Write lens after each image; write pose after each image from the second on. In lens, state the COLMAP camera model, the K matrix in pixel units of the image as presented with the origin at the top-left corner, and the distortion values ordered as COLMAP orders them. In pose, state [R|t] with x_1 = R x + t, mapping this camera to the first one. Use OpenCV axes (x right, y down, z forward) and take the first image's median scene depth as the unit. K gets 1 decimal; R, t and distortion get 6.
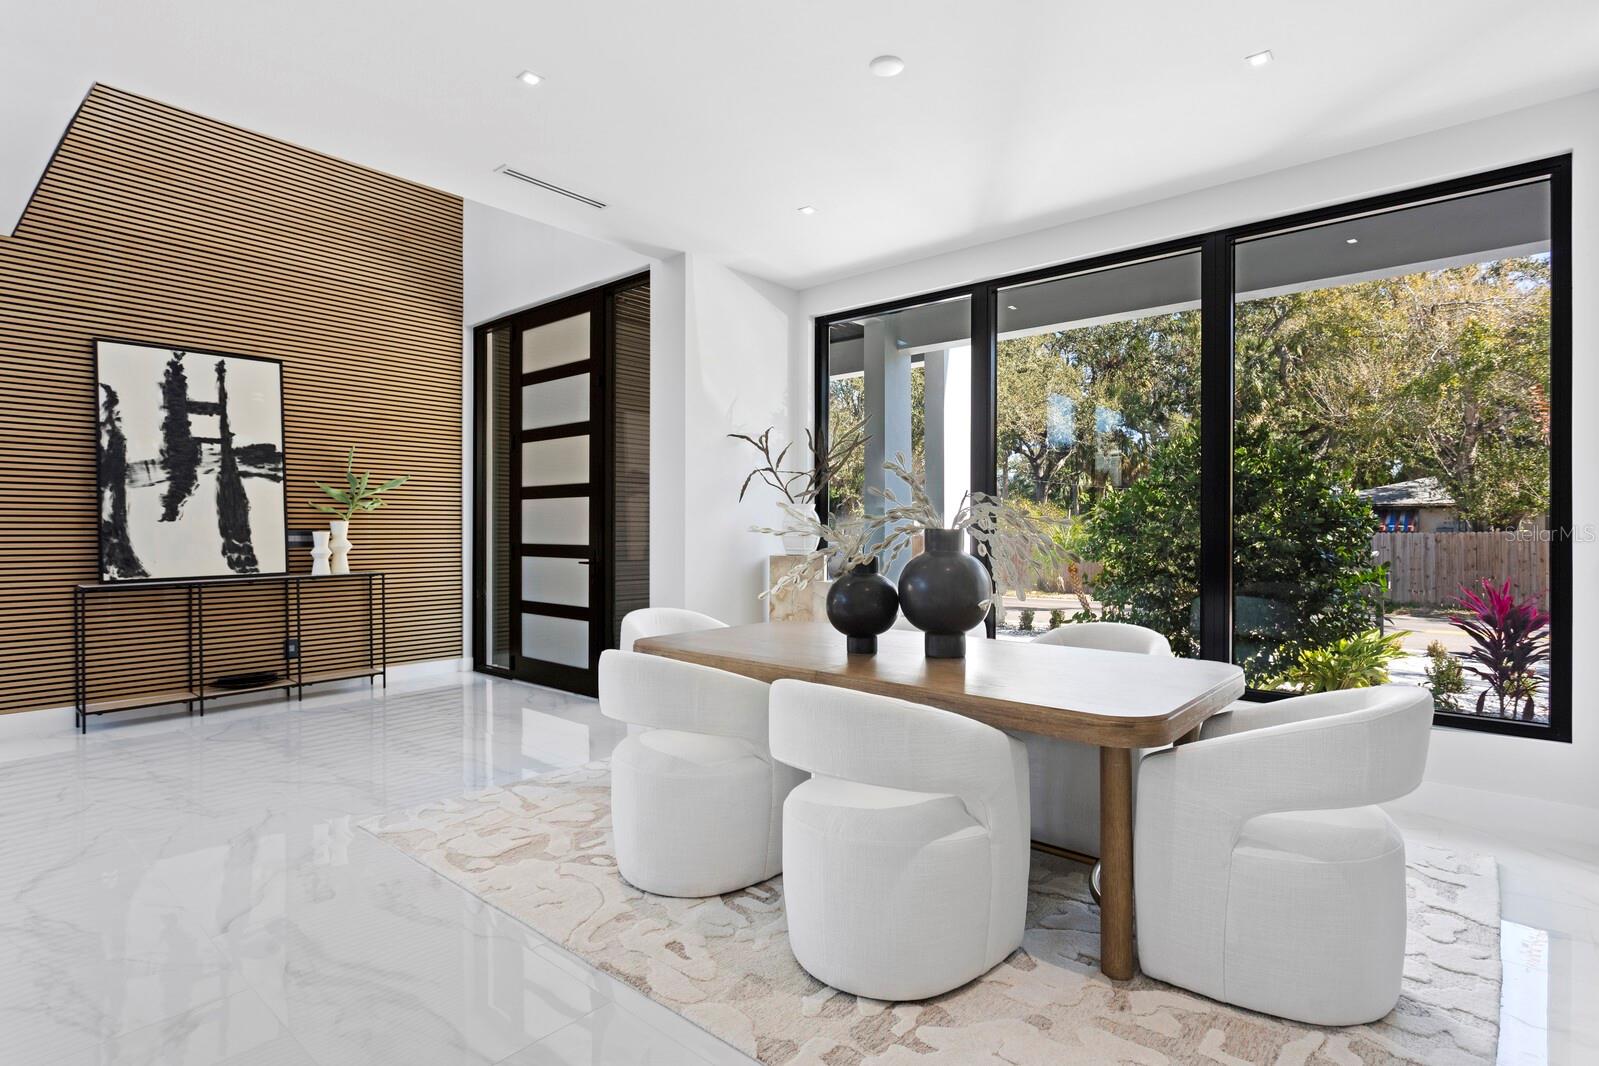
lens RADIAL K [[820.6, 0, 805.1], [0, 820.6, 531.1], [0, 0, 1]] dist [-0.000383, 0.001949]
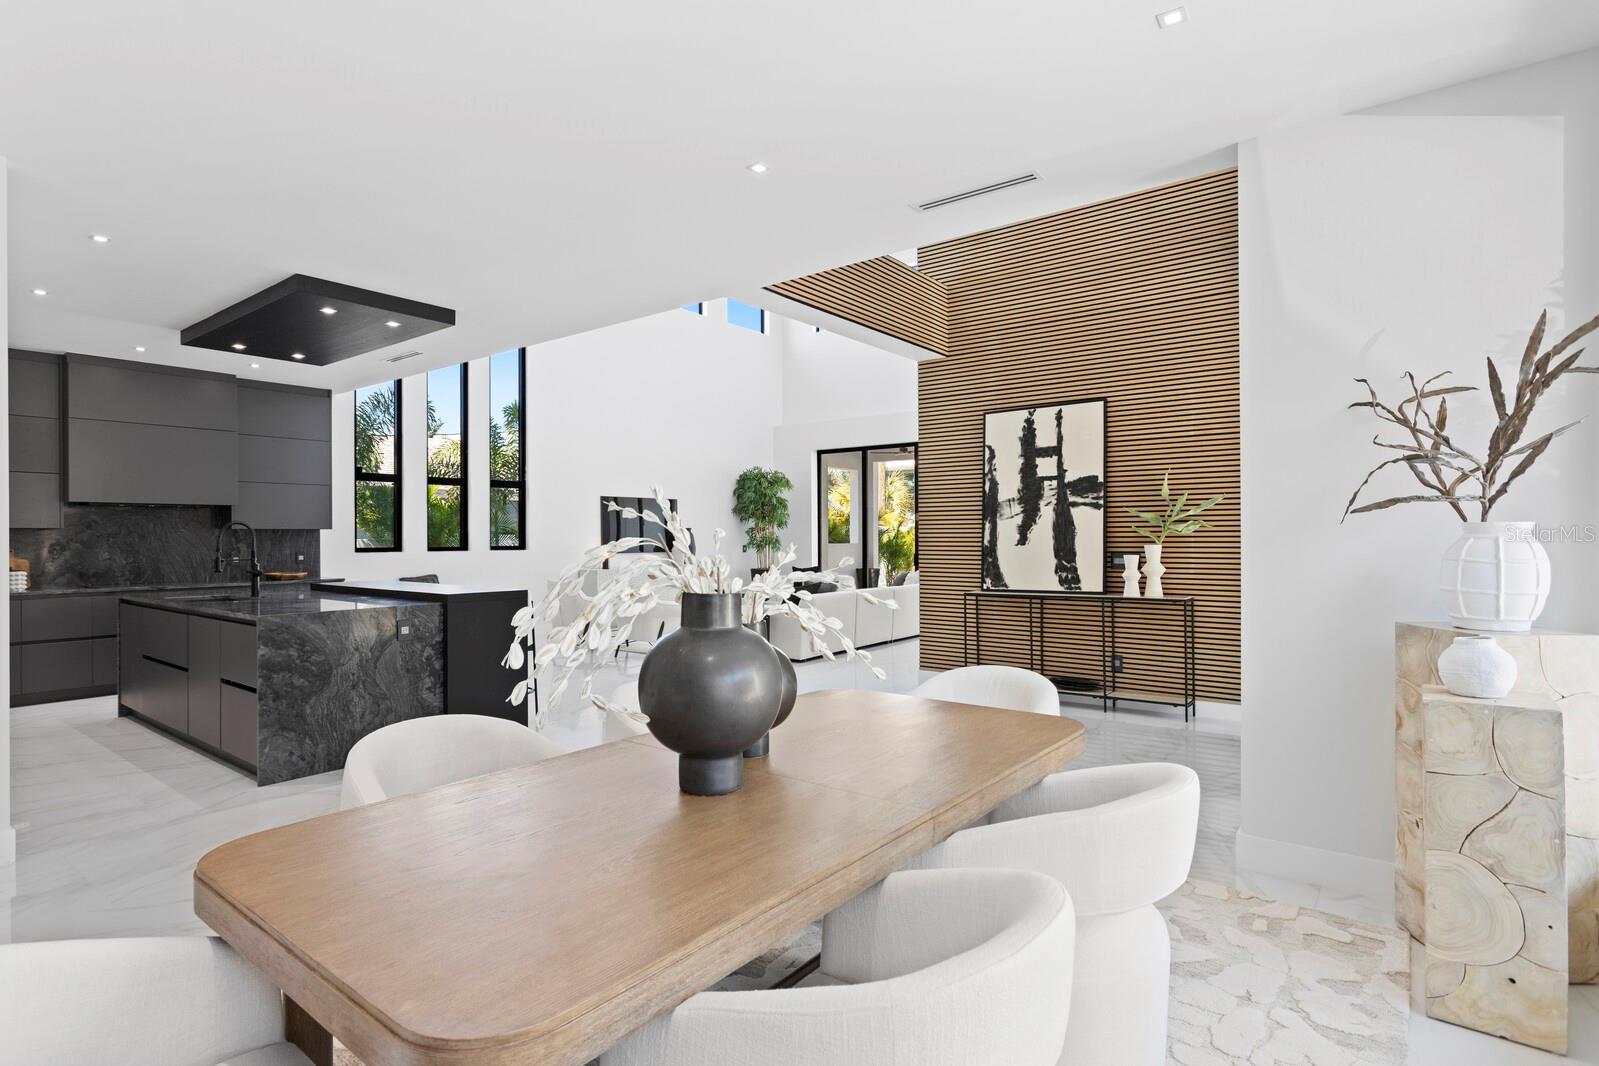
lens RADIAL K [[820.6, 0, 806.0], [0, 820.6, 537.0], [0, 0, 1]] dist [-0.000383, 0.001949]
pose [[0.046823, 0.000623, -0.998903, 0.456197], [0.002029, 0.999998, 0.000719, -0.025325], [0.998901, -0.002060, 0.046822, 0.580602]]
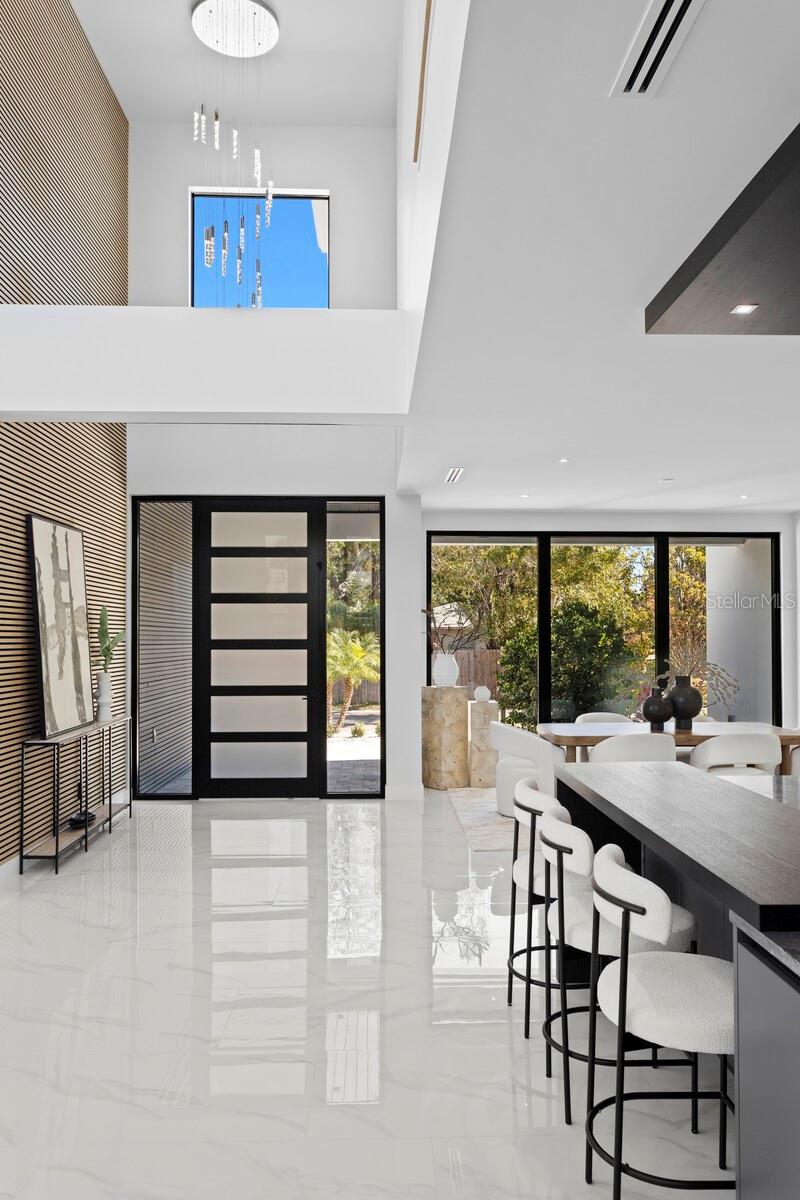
lens RADIAL K [[889.0, 0, 422.6], [0, 889.0, 633.5], [0, 0, 1]] dist [0.015857, 0.001954]
pose [[0.720536, 0.000681, 0.693418, -1.207961], [0.003987, 0.999979, -0.005125, -0.063327], [-0.693406, 0.006457, 0.720518, -0.196022]]
